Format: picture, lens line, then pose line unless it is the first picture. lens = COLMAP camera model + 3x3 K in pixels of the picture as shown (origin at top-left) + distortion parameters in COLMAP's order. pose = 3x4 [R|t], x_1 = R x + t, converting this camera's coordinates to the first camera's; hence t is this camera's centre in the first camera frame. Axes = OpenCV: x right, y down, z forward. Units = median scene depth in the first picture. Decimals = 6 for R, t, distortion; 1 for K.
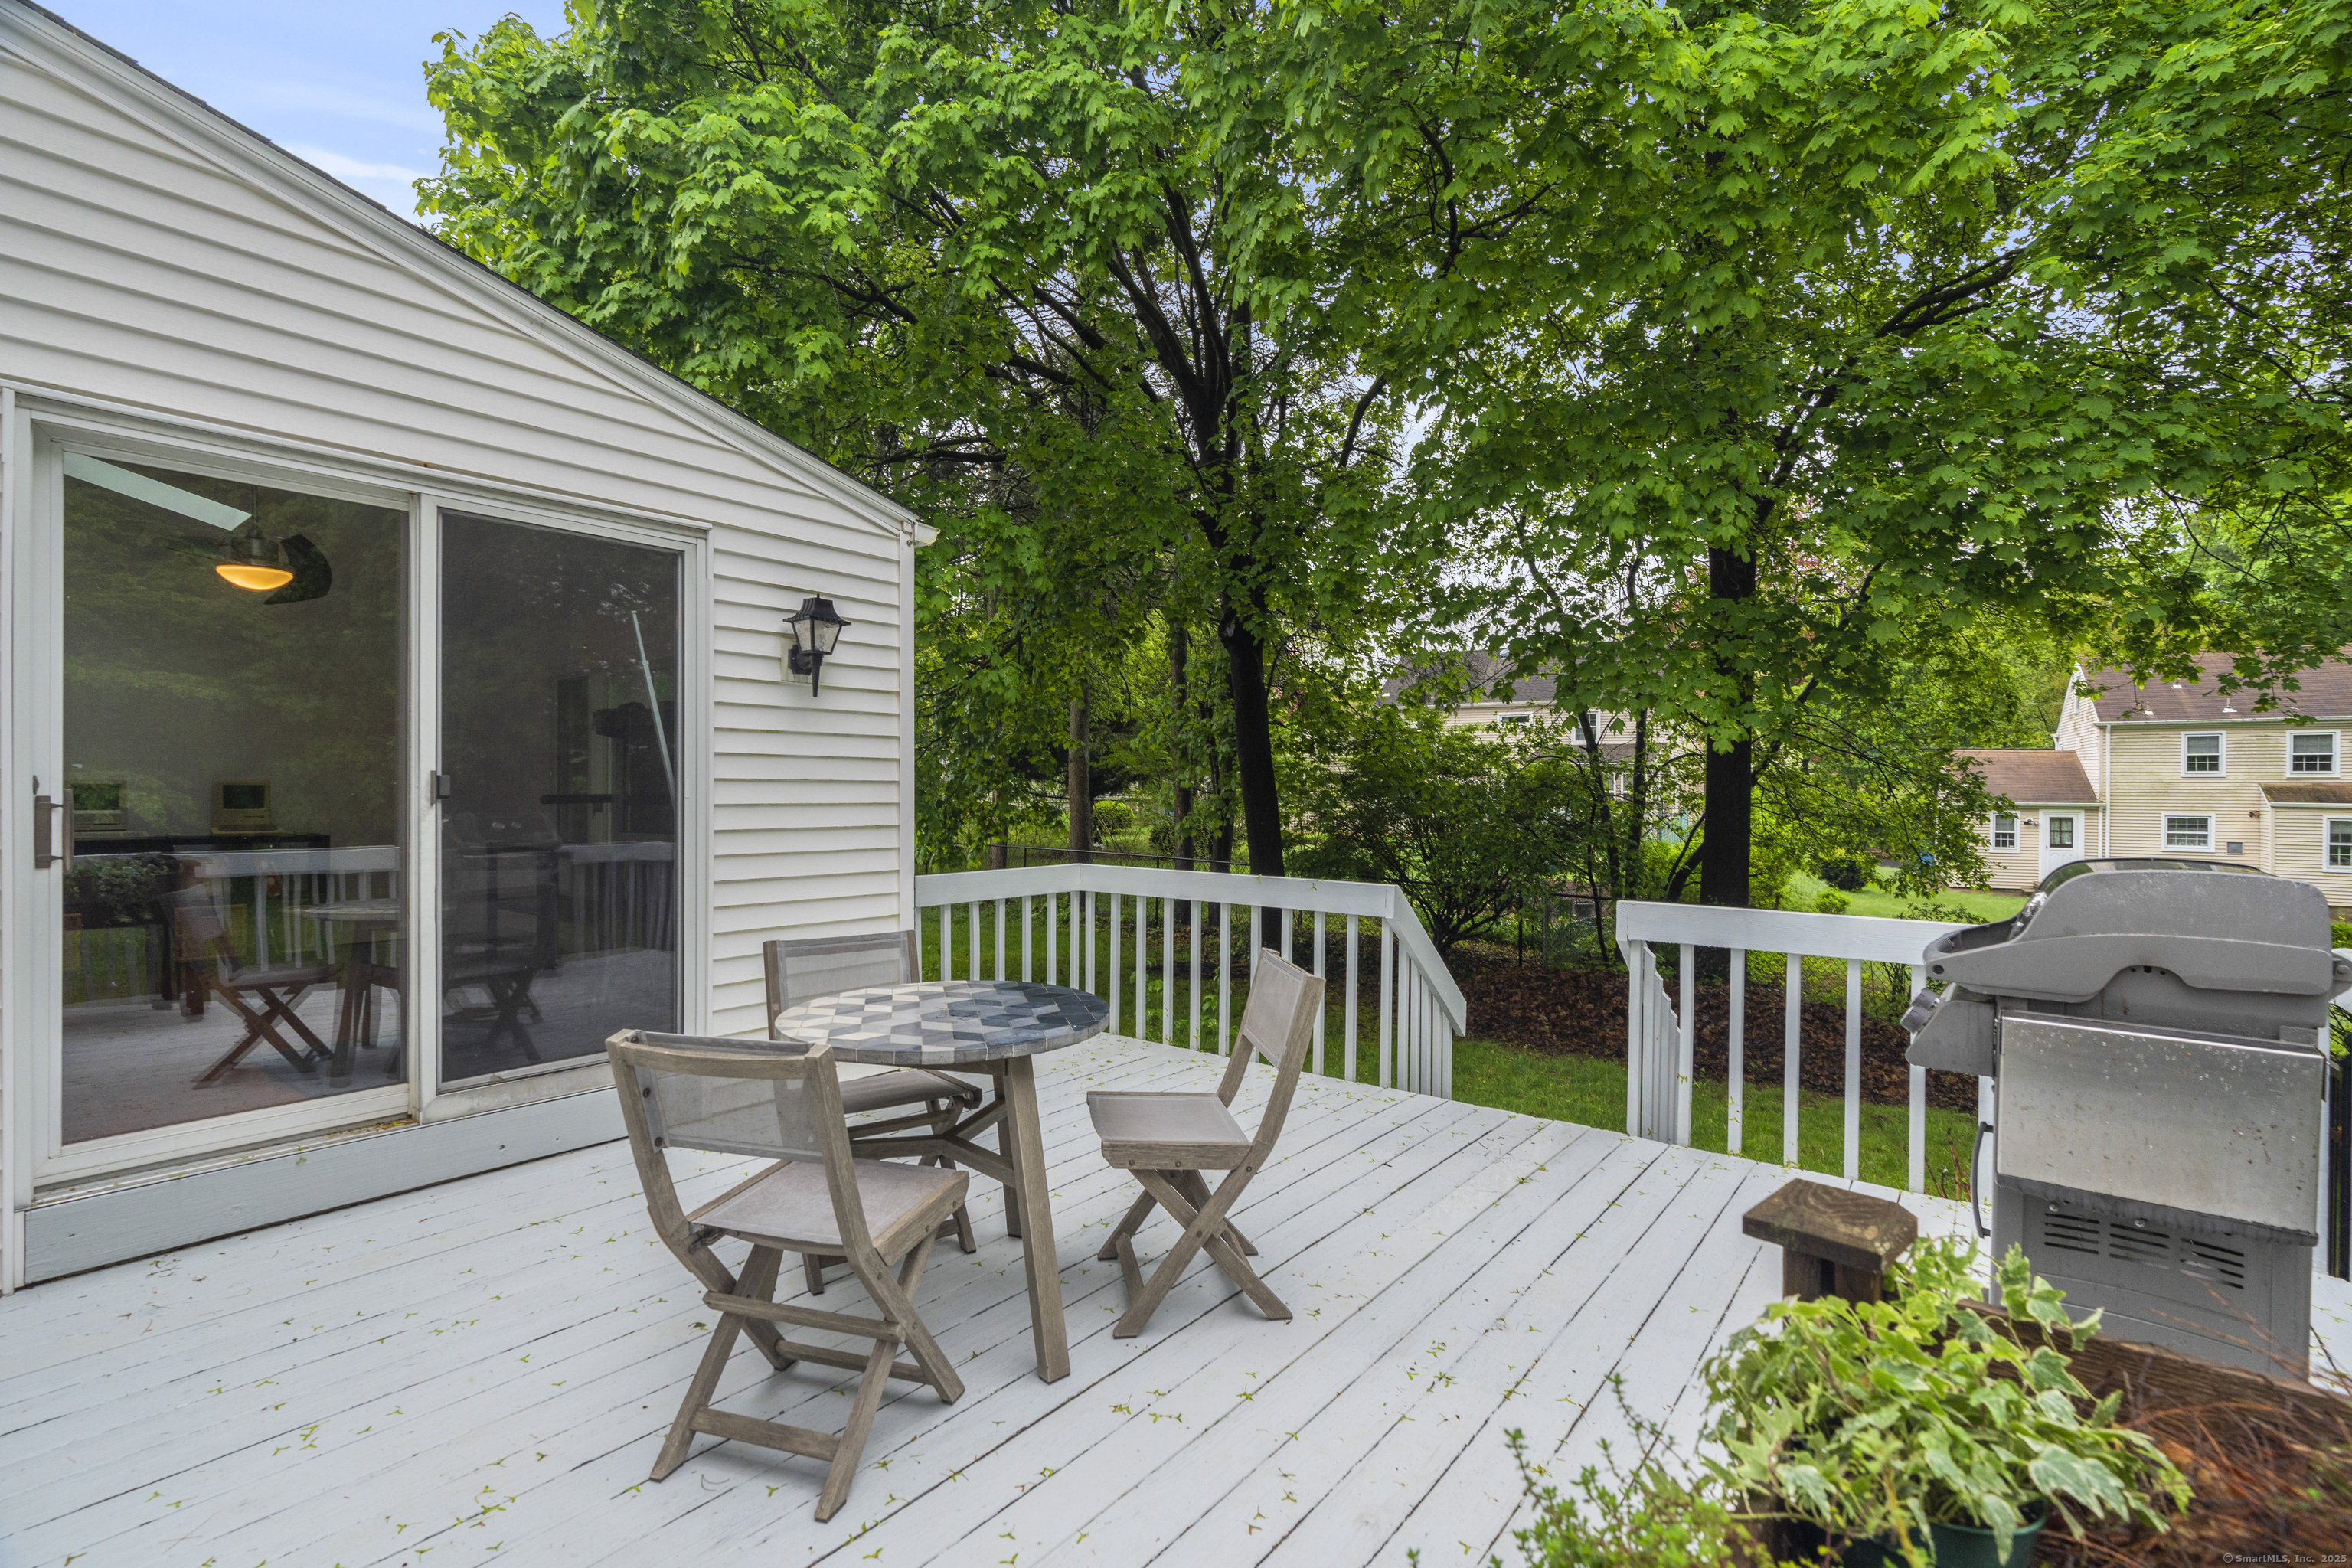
lens RADIAL K [[1055.3, 0, 1170.9], [0, 1055.3, 791.1], [0, 0, 1]] dist [-0.010853, 0.004364]
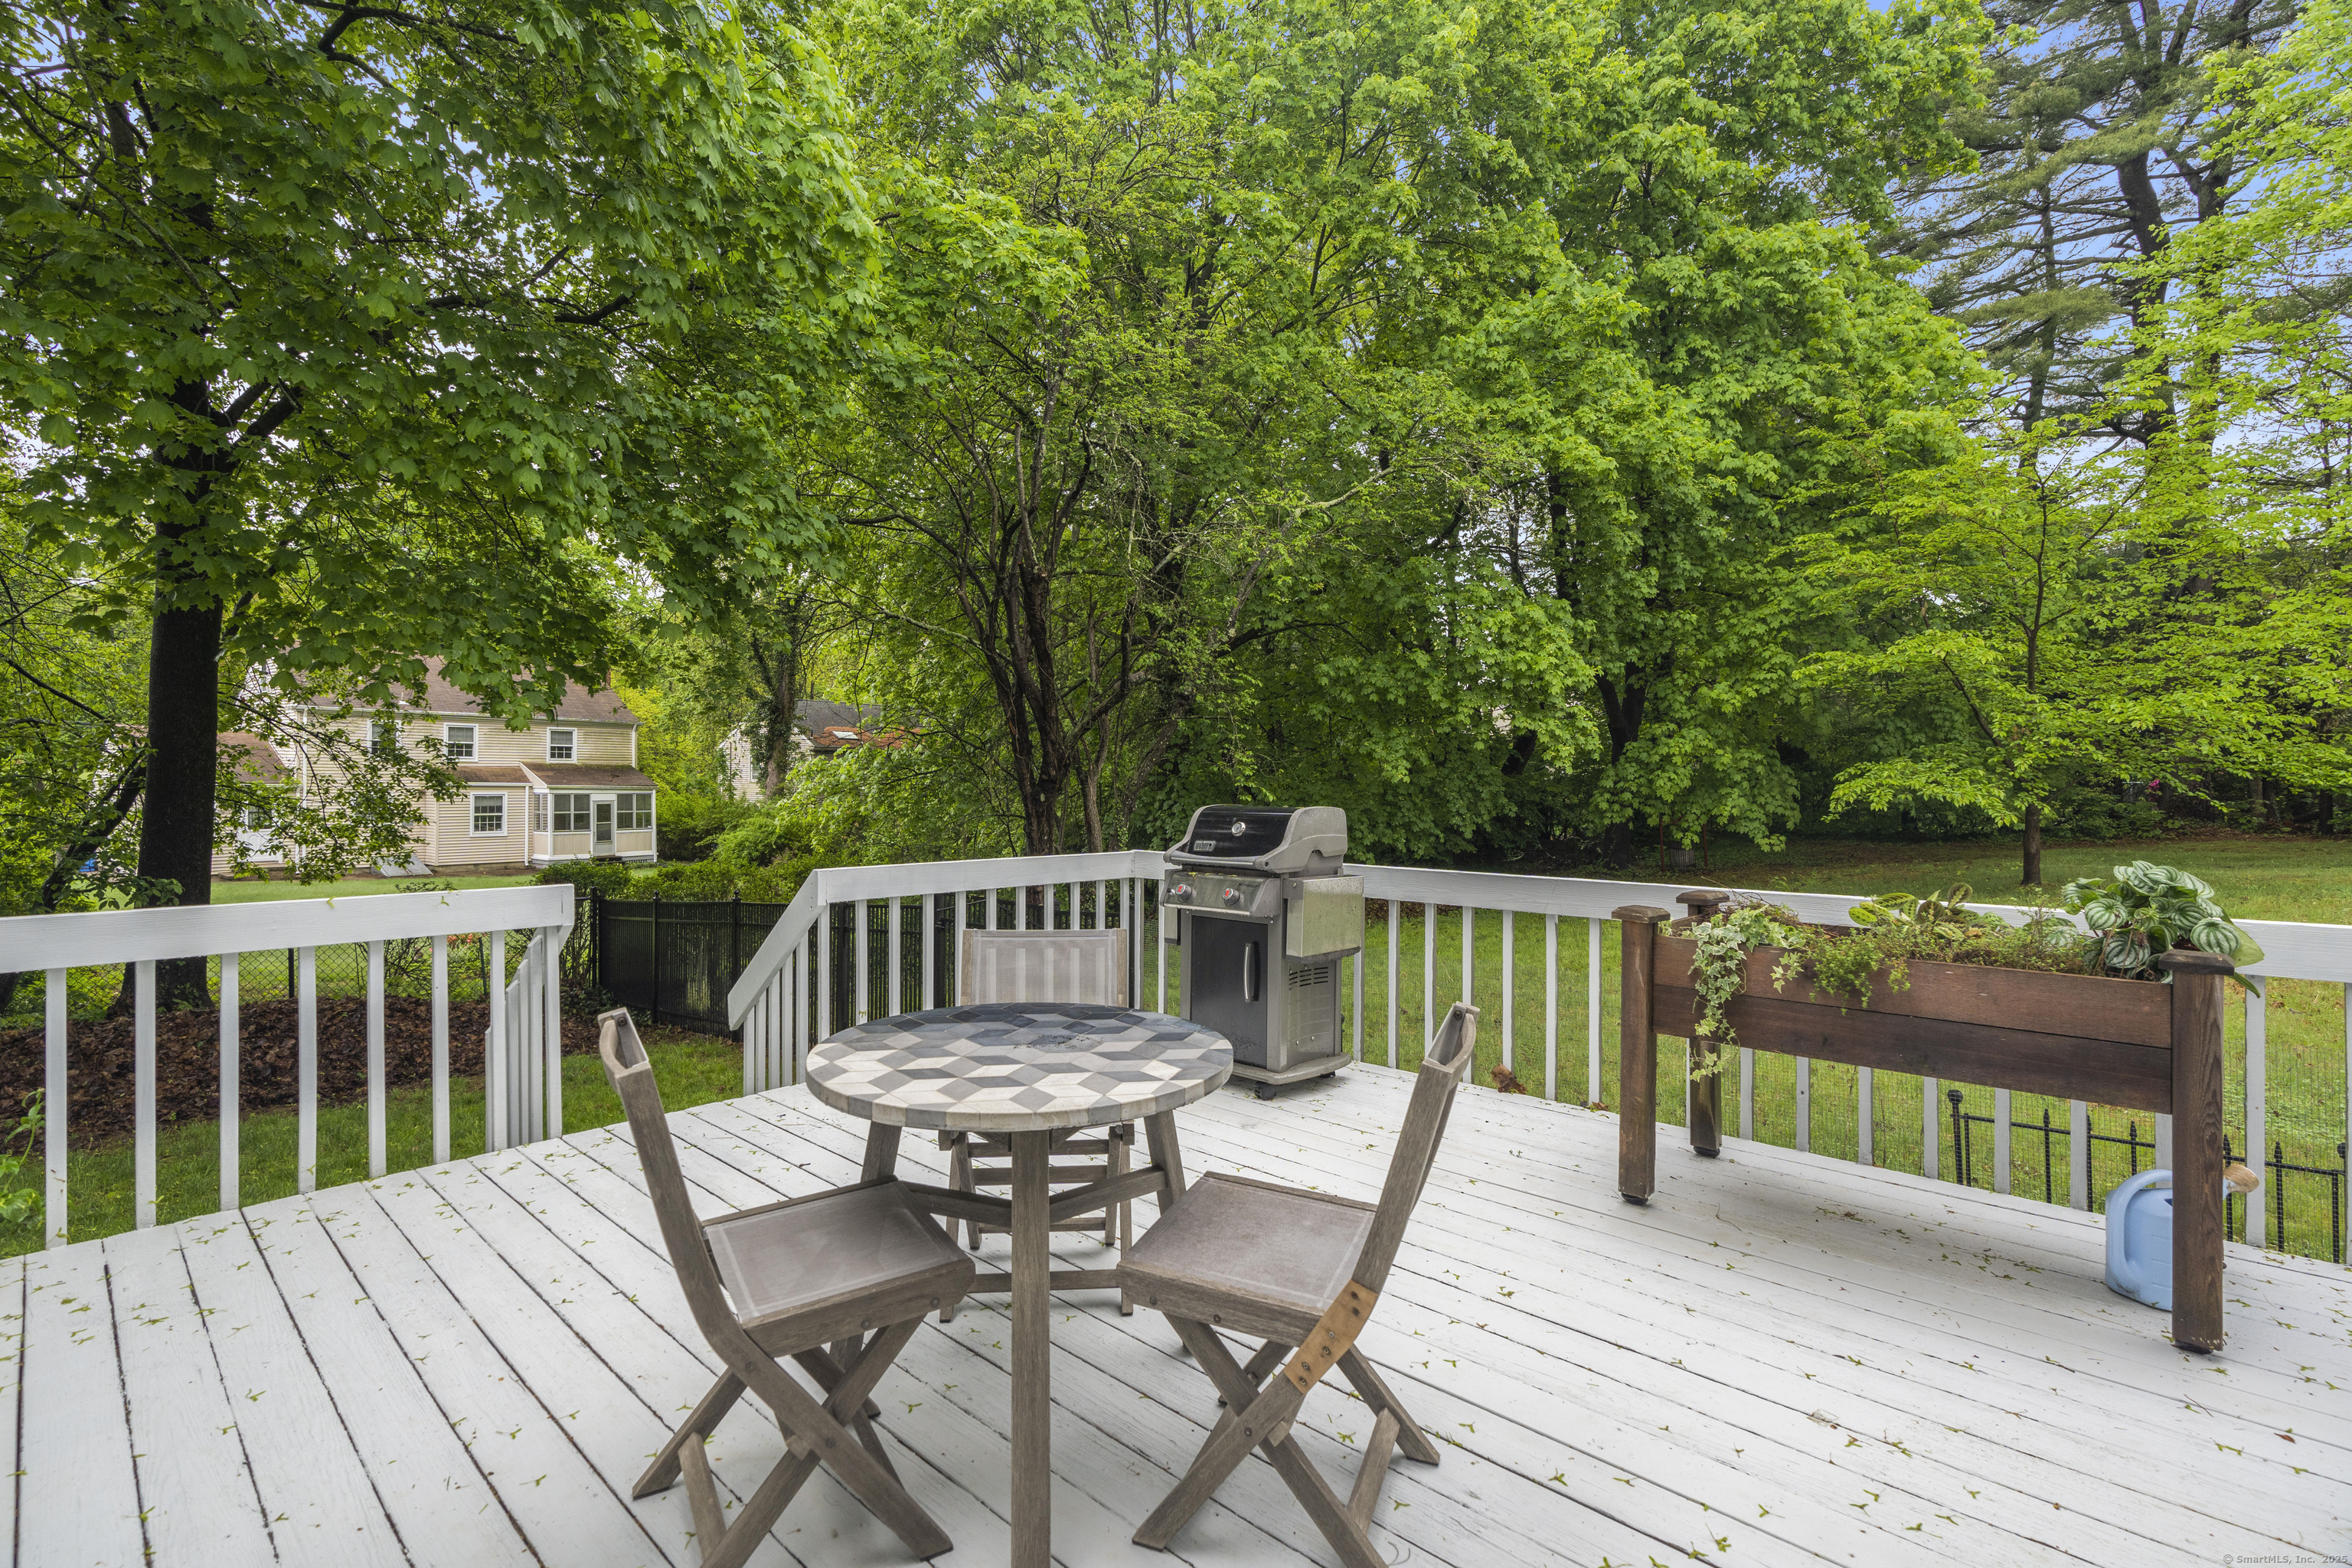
lens RADIAL K [[1055.3, 0, 1170.9], [0, 1055.3, 791.1], [0, 0, 1]] dist [-0.010853, 0.004364]
pose [[0.074831, -0.008681, 0.997158, -0.221477], [-0.011477, 0.999888, 0.009566, 0.001431], [-0.997130, -0.012160, 0.074723, 0.186536]]
